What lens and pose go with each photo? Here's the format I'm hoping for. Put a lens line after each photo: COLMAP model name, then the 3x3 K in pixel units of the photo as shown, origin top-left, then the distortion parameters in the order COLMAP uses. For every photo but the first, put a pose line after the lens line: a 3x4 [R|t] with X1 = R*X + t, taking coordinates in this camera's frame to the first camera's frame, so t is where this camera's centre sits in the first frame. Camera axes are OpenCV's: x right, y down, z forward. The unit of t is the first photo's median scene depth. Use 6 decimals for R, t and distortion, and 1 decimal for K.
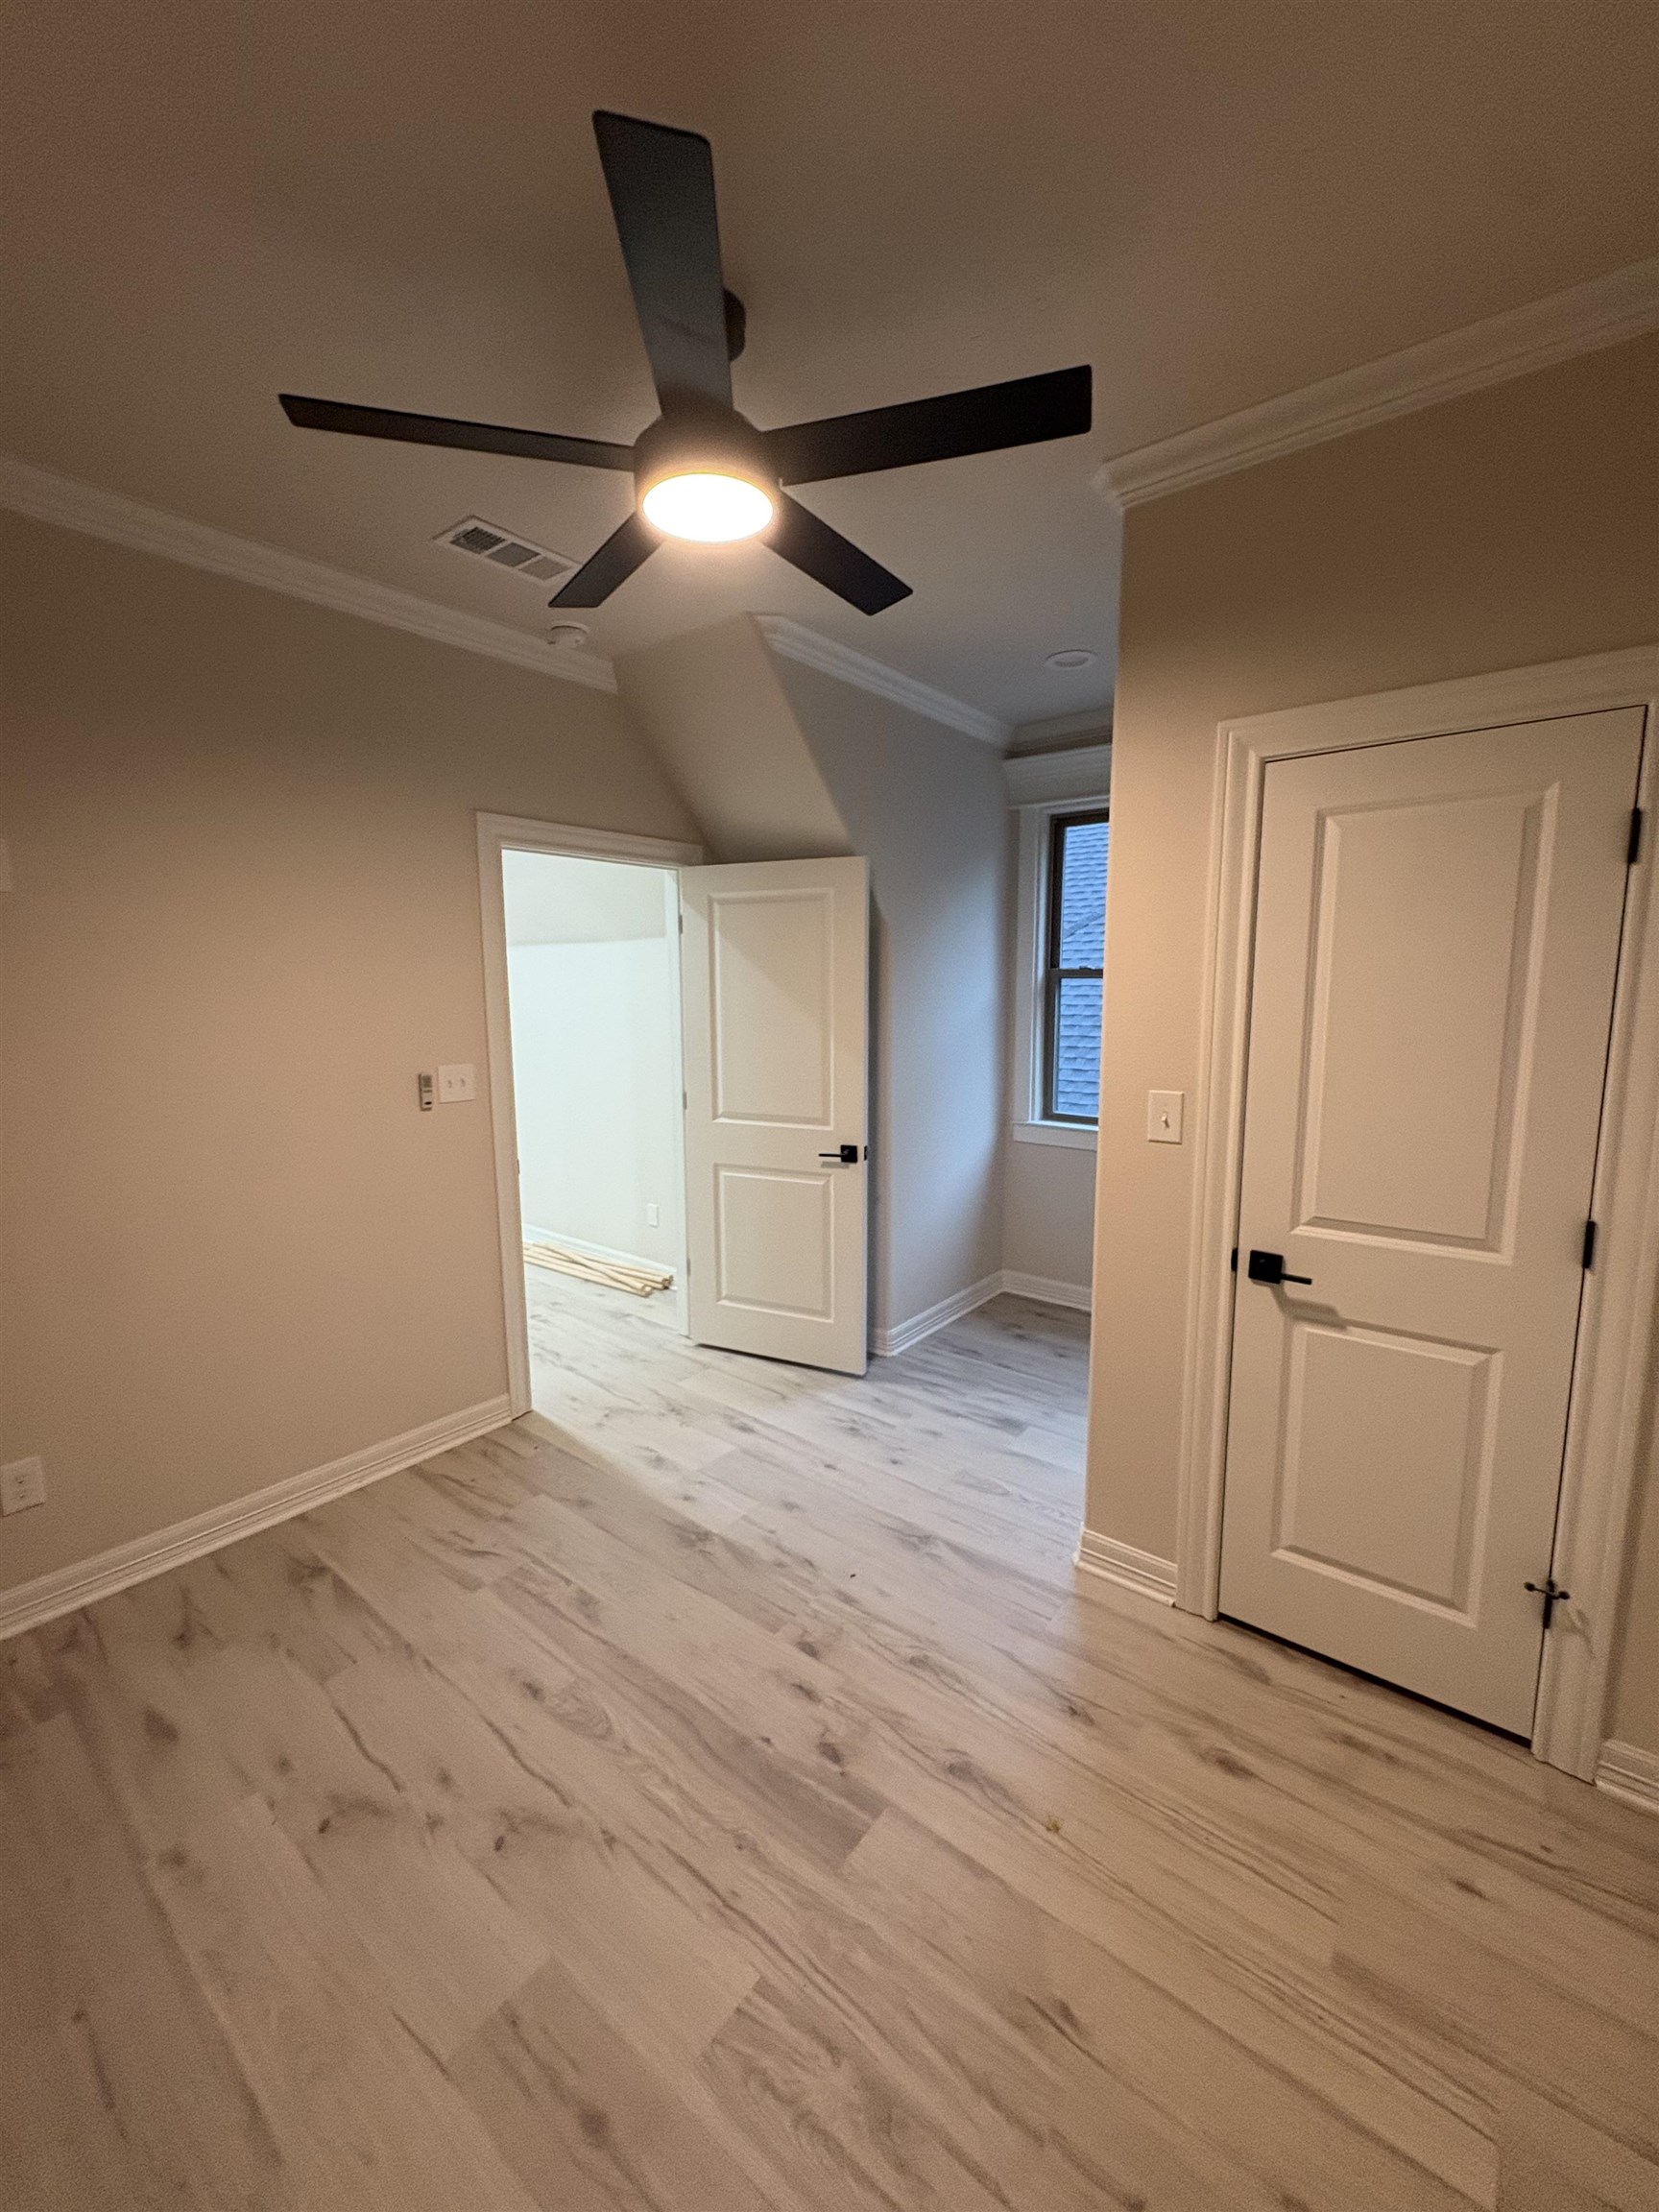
lens RADIAL K [[884.4, 0, 823.9], [0, 884.4, 1109.4], [0, 0, 1]] dist [-0.000418, 0.000037]
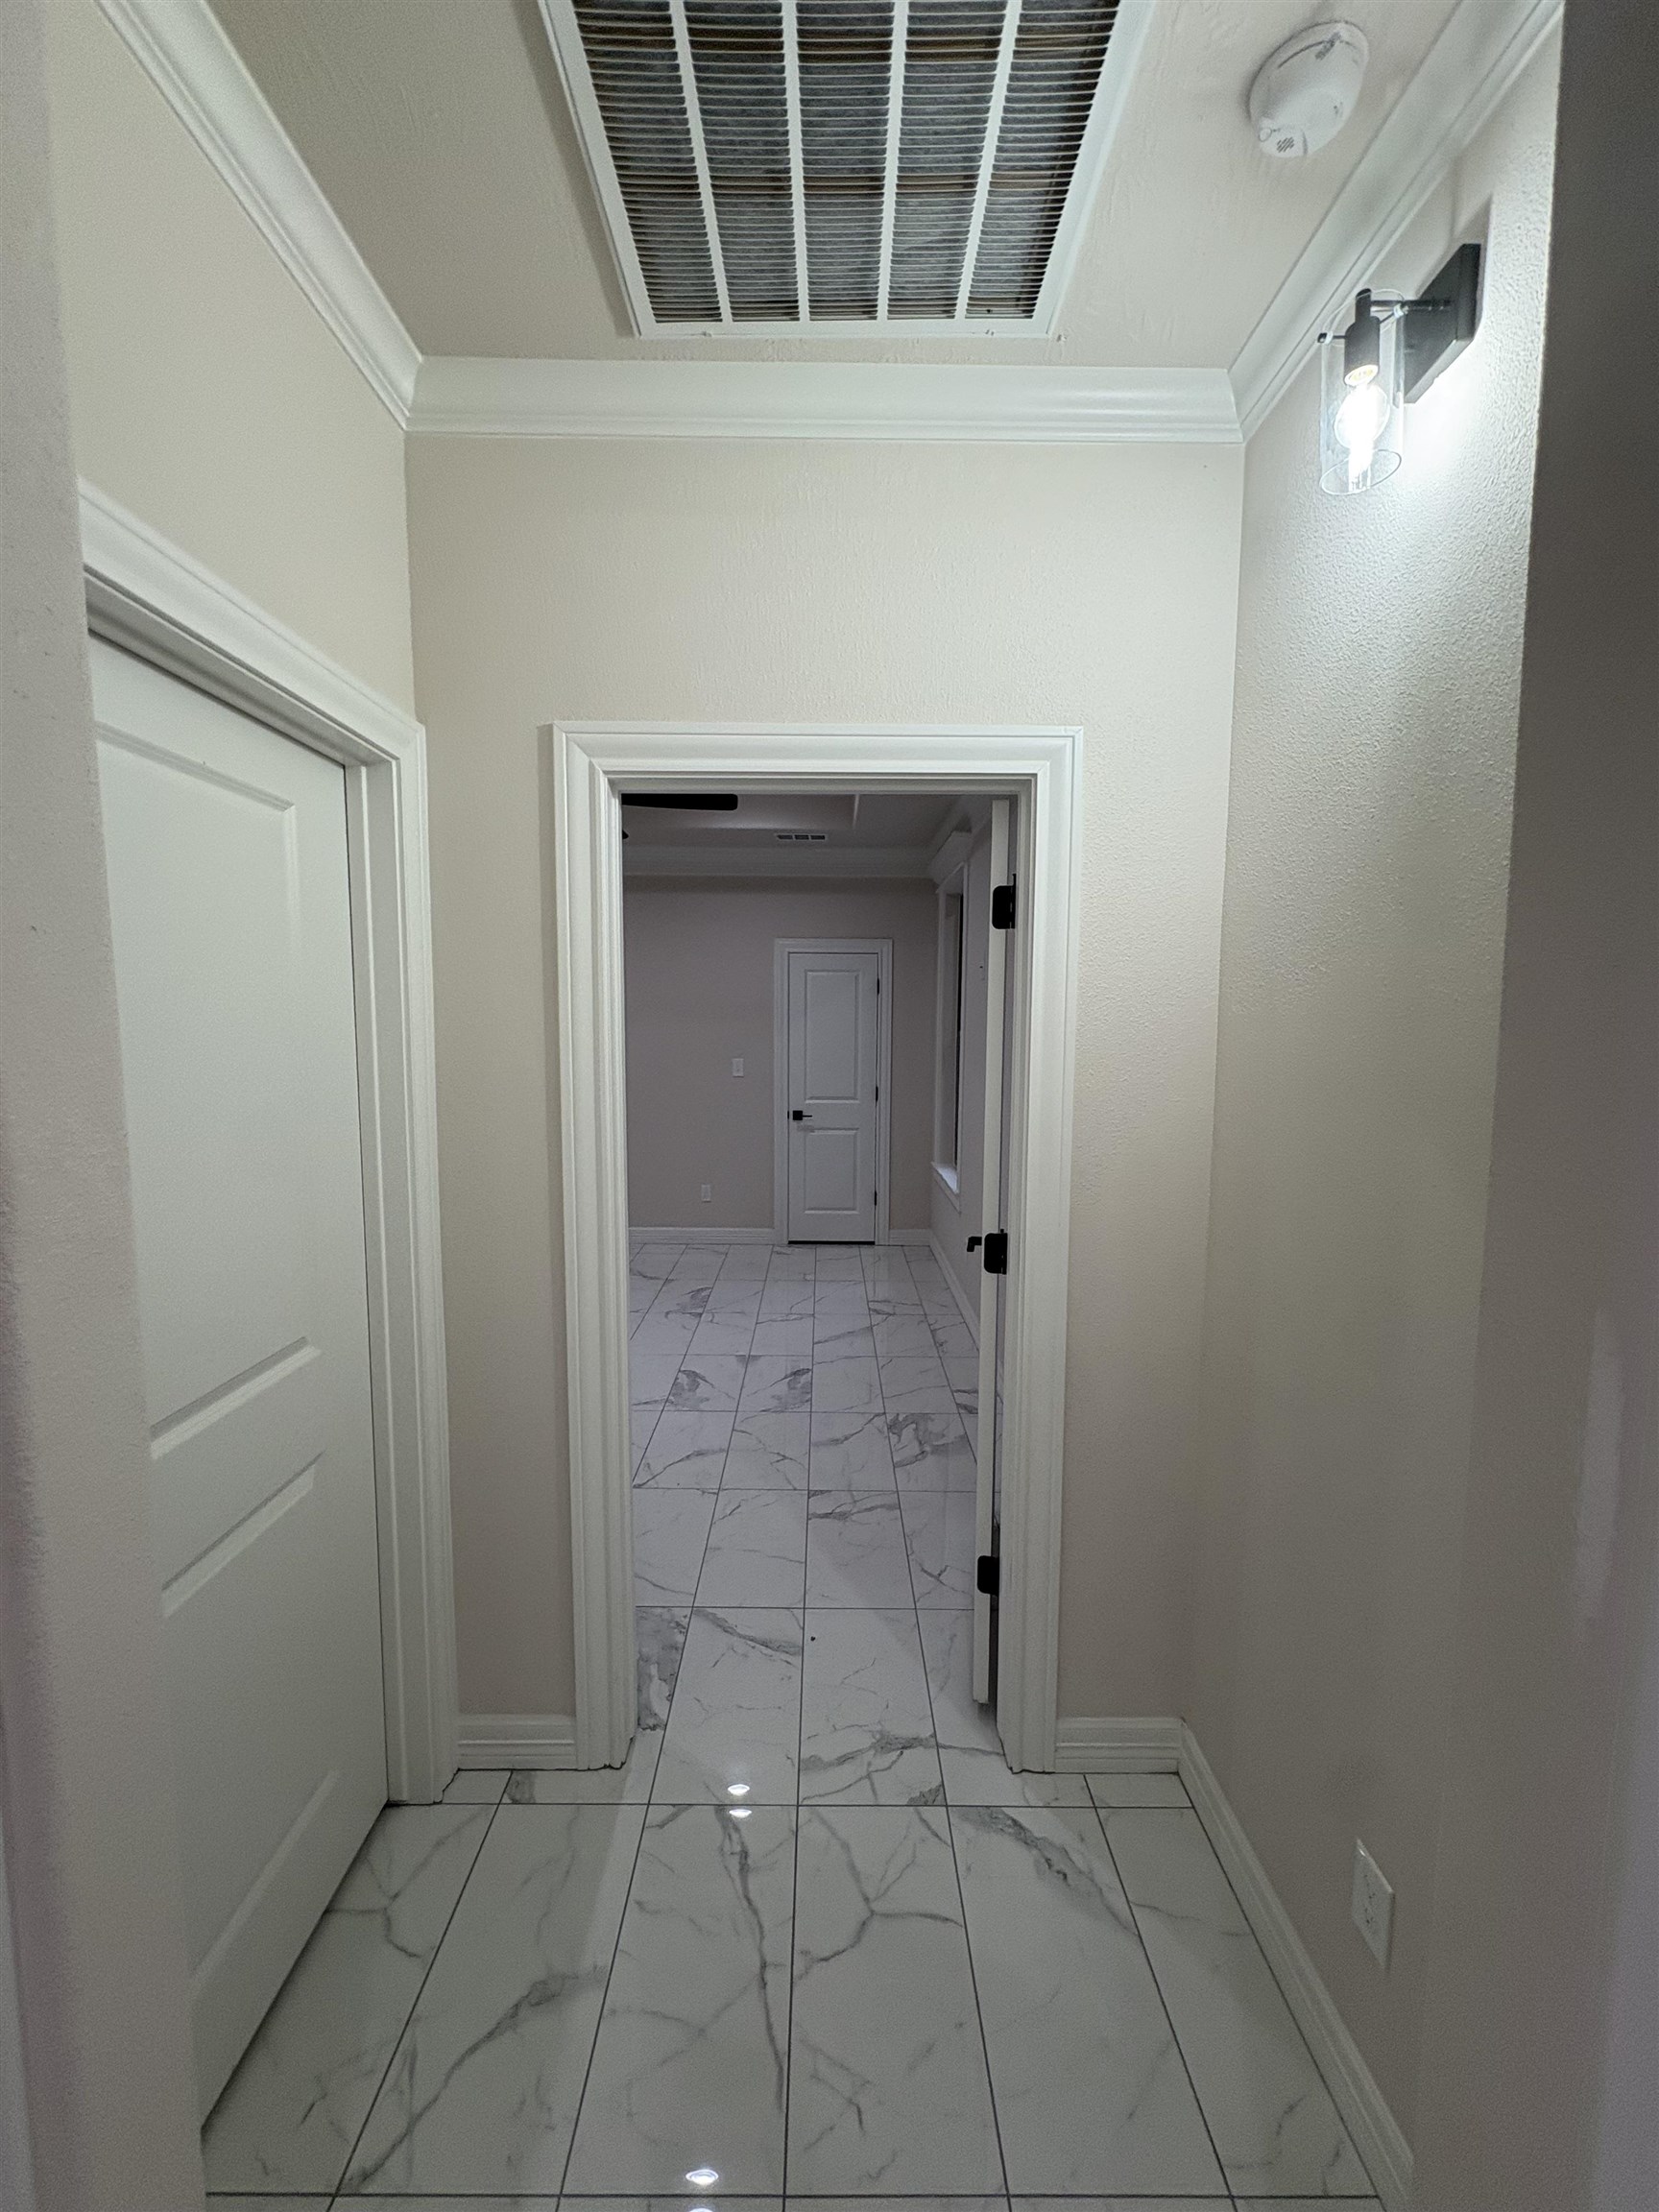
lens RADIAL K [[884.4, 0, 823.9], [0, 884.4, 1109.4], [0, 0, 1]] dist [-0.000418, 0.000037]
pose [[0.779498, -0.049292, 0.624462, -1.374623], [0.072513, 0.997298, -0.011794, 0.207849], [-0.622194, 0.054475, 0.780966, -1.482908]]
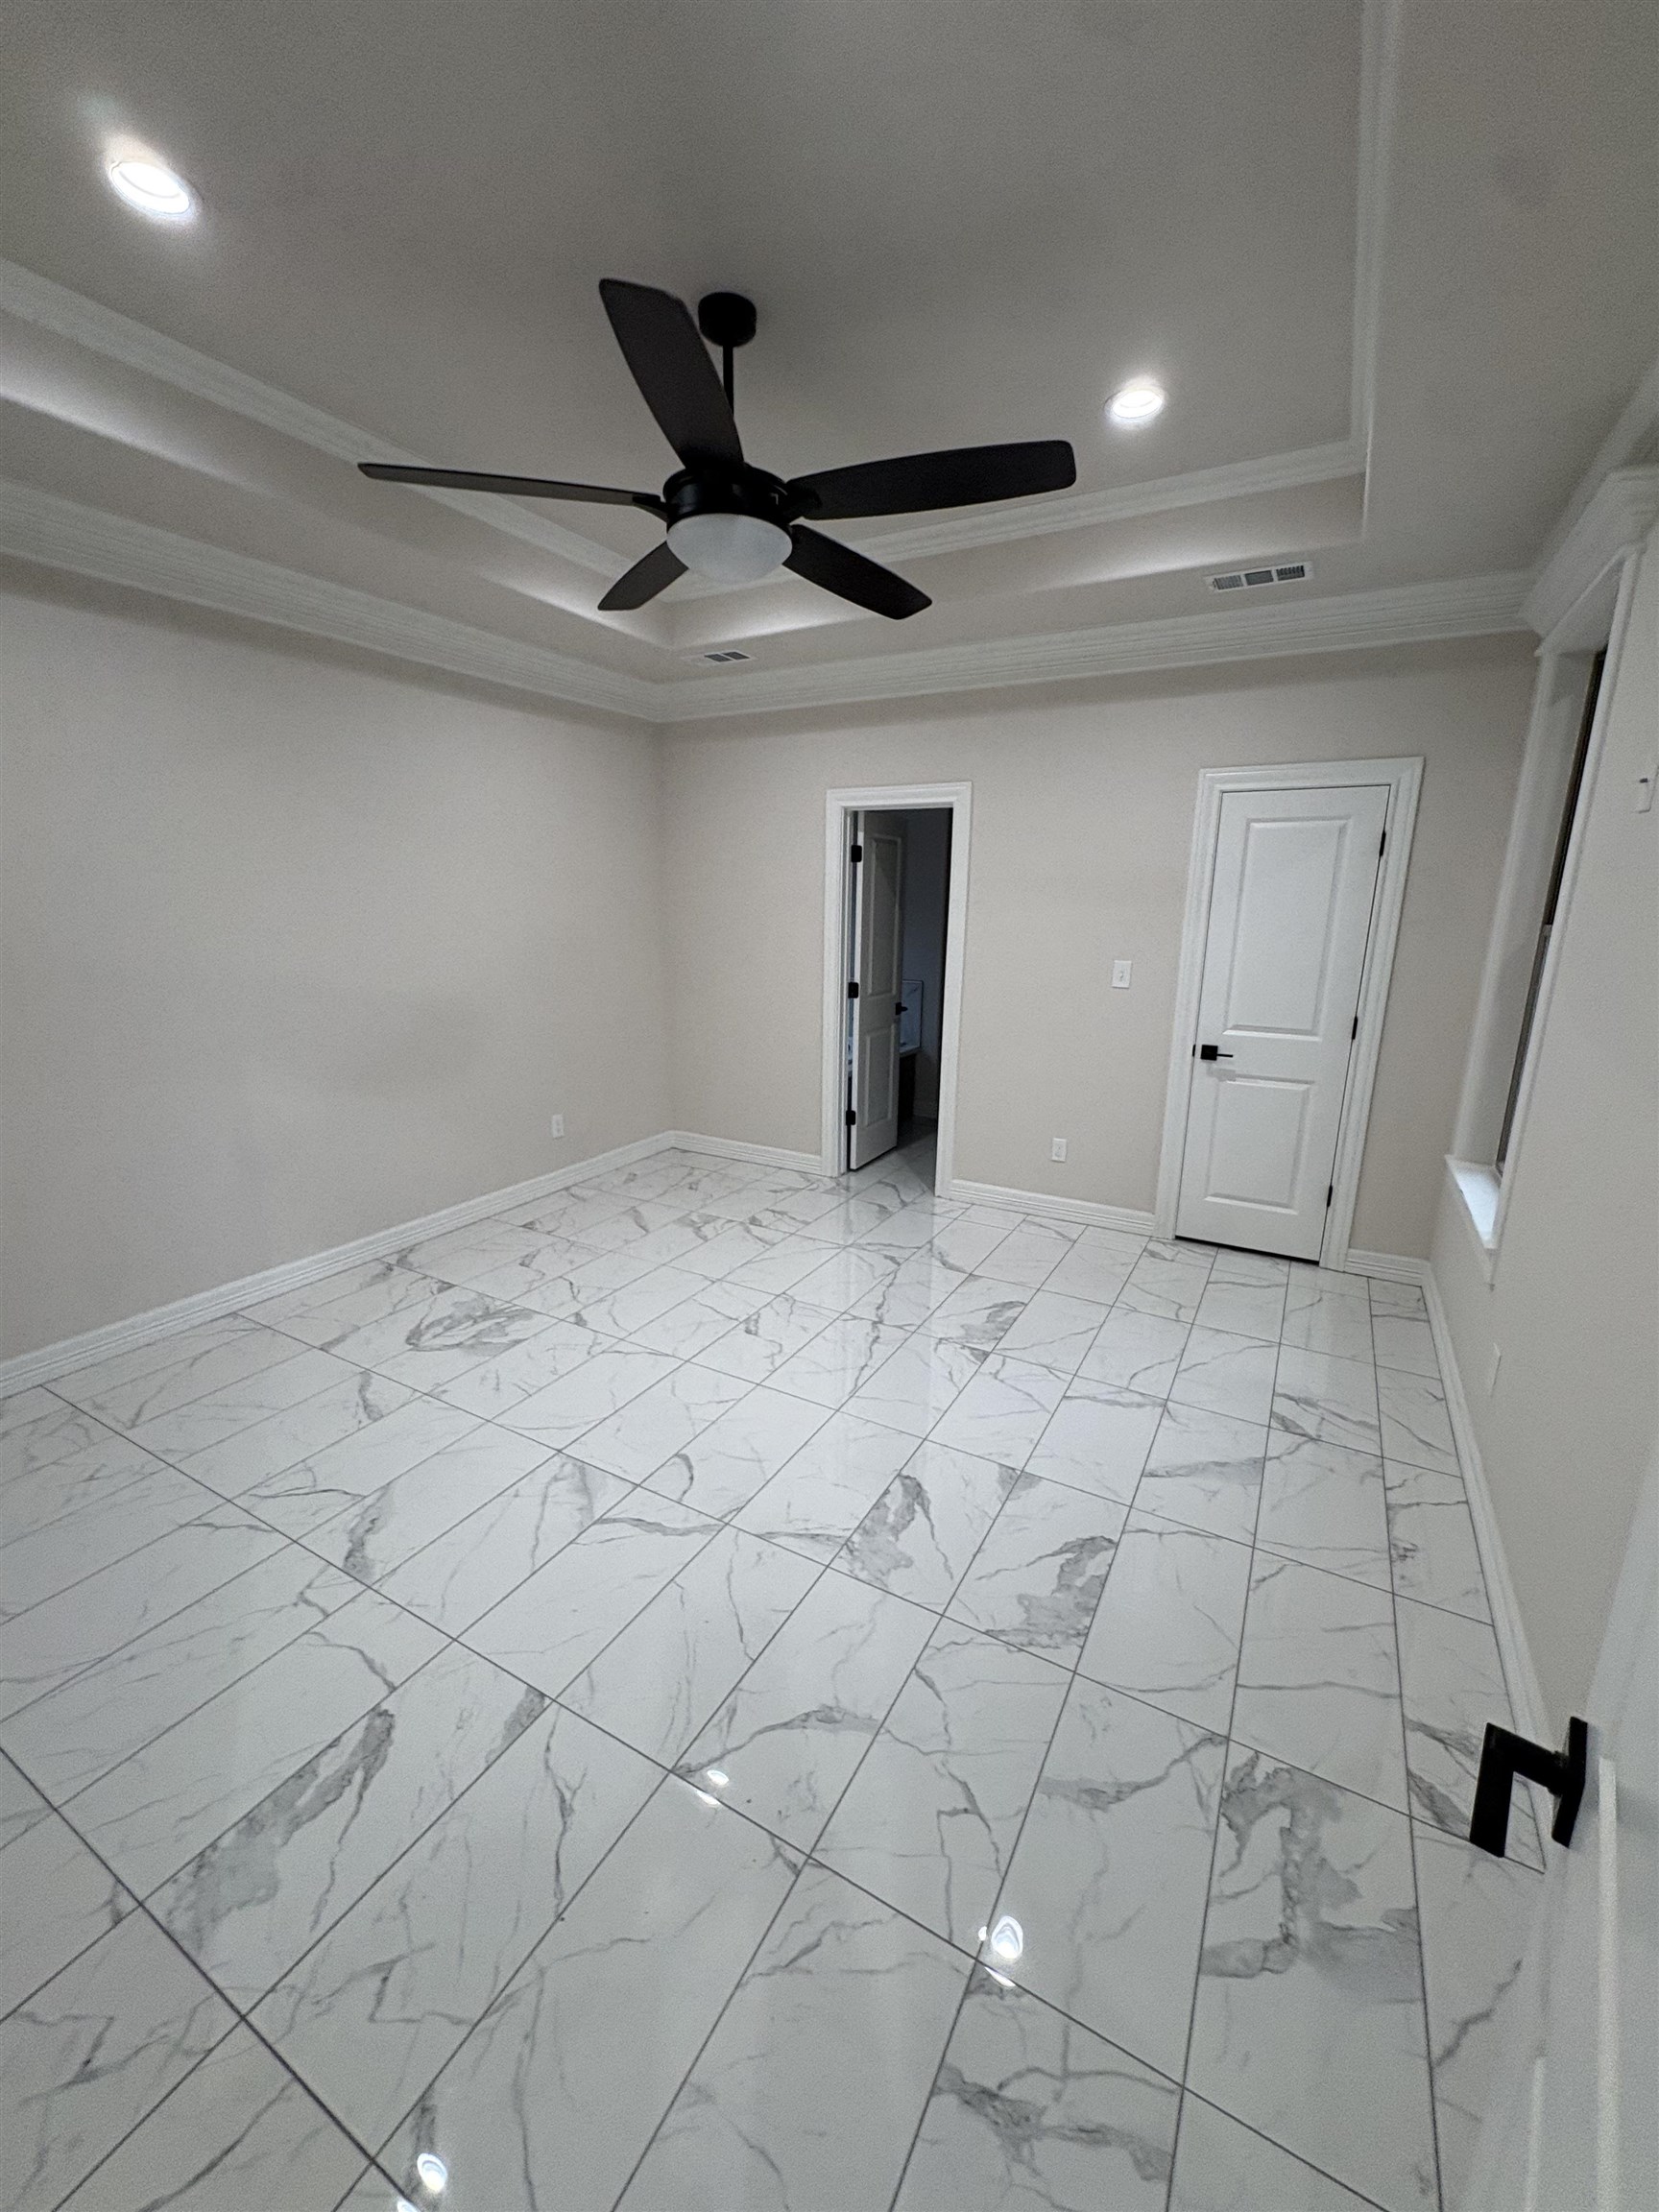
lens RADIAL K [[880.5, 0, 829.5], [0, 880.5, 1106.0], [0, 0, 1]] dist [-0.000105, -0.000033]
pose [[0.986600, -0.021287, 0.161763, -0.677385], [0.005184, 0.995042, 0.099323, 0.101378], [-0.163076, -0.097154, 0.981818, -0.826842]]
